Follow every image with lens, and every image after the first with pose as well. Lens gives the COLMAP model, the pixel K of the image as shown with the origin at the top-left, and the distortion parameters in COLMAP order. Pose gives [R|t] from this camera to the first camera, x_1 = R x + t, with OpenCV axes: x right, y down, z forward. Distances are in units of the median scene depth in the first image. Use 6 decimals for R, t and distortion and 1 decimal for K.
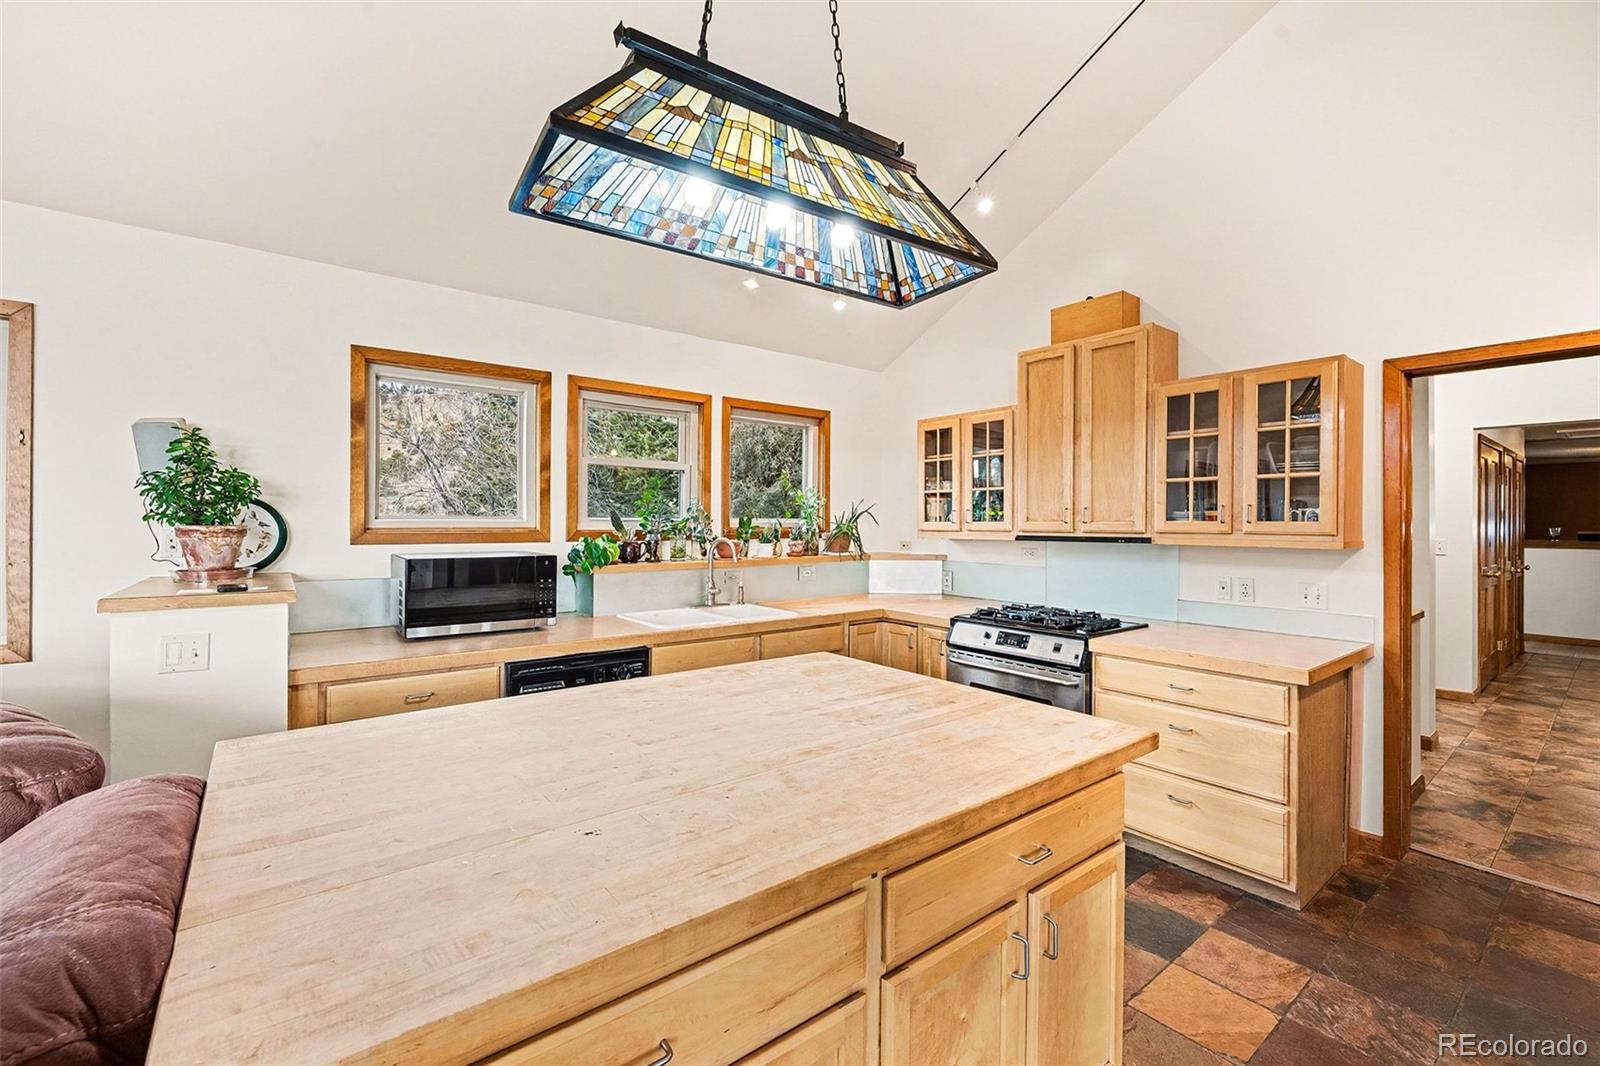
lens RADIAL K [[668.1, 0, 795.6], [0, 668.1, 523.0], [0, 0, 1]] dist [-0.000293, -0.000219]
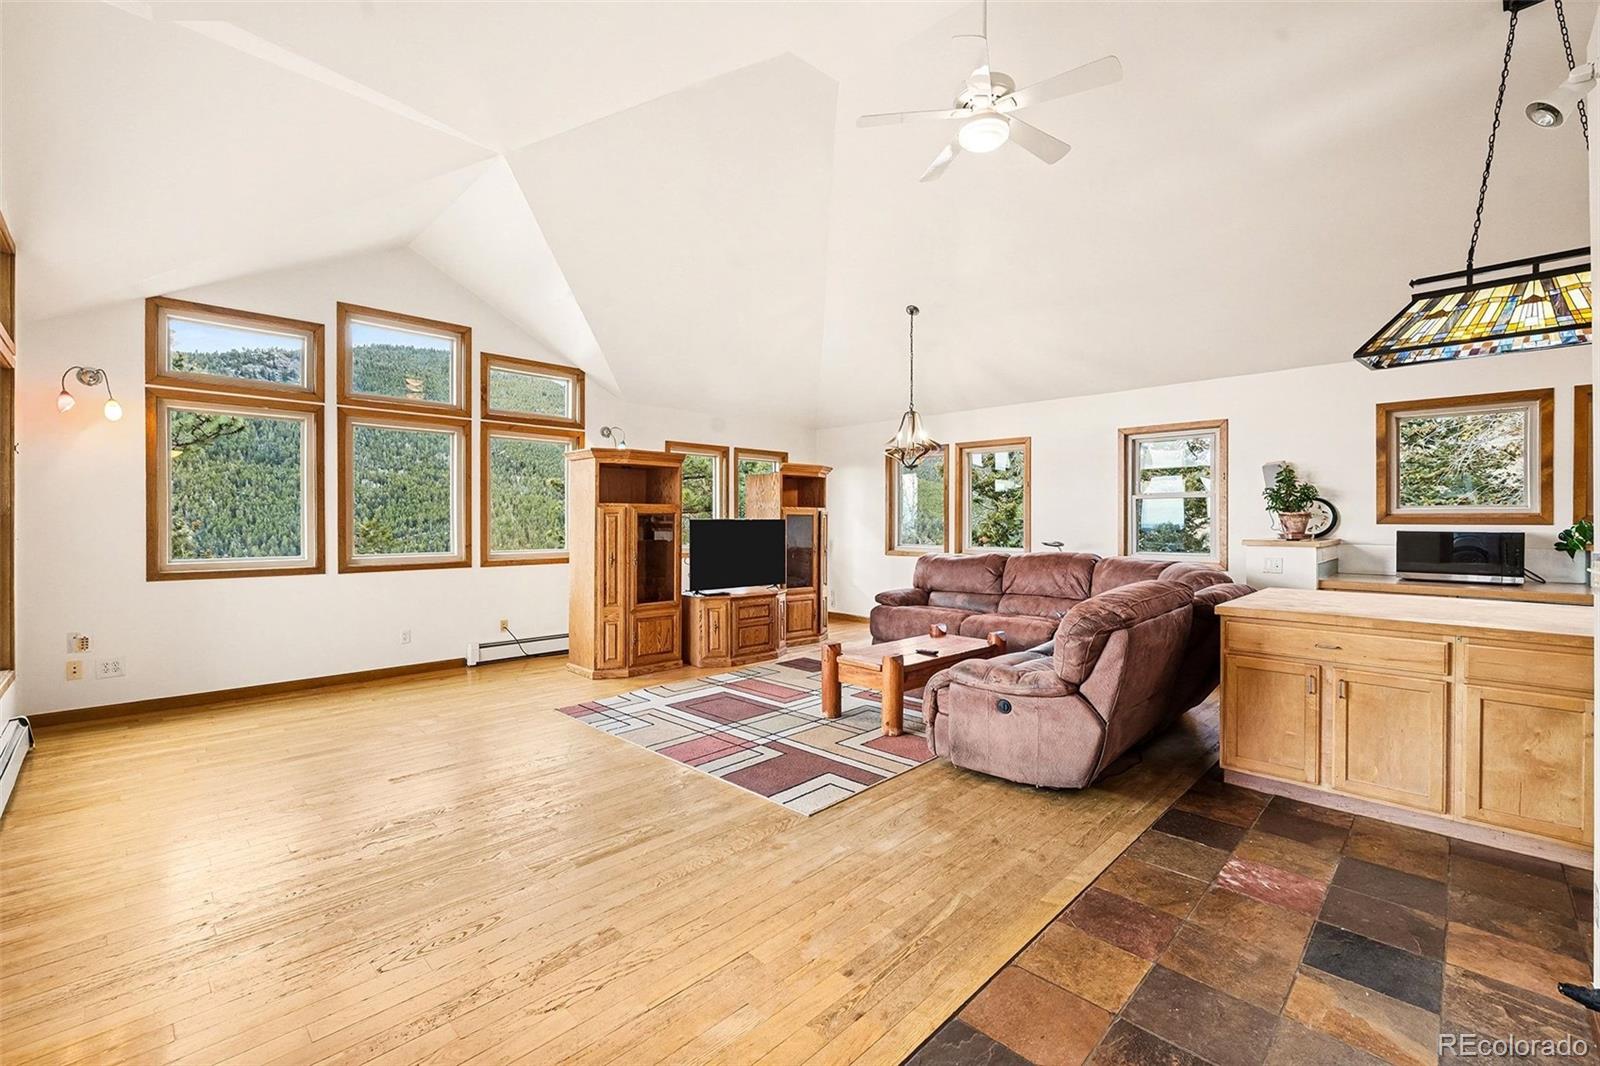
lens RADIAL K [[668.1, 0, 796.8], [0, 668.1, 522.9], [0, 0, 1]] dist [-0.000293, -0.000219]
pose [[0.104271, 0.002286, -0.994546, 0.865818], [-0.001277, 0.999997, 0.002165, 0.029035], [0.994548, 0.001044, 0.104273, -0.632686]]
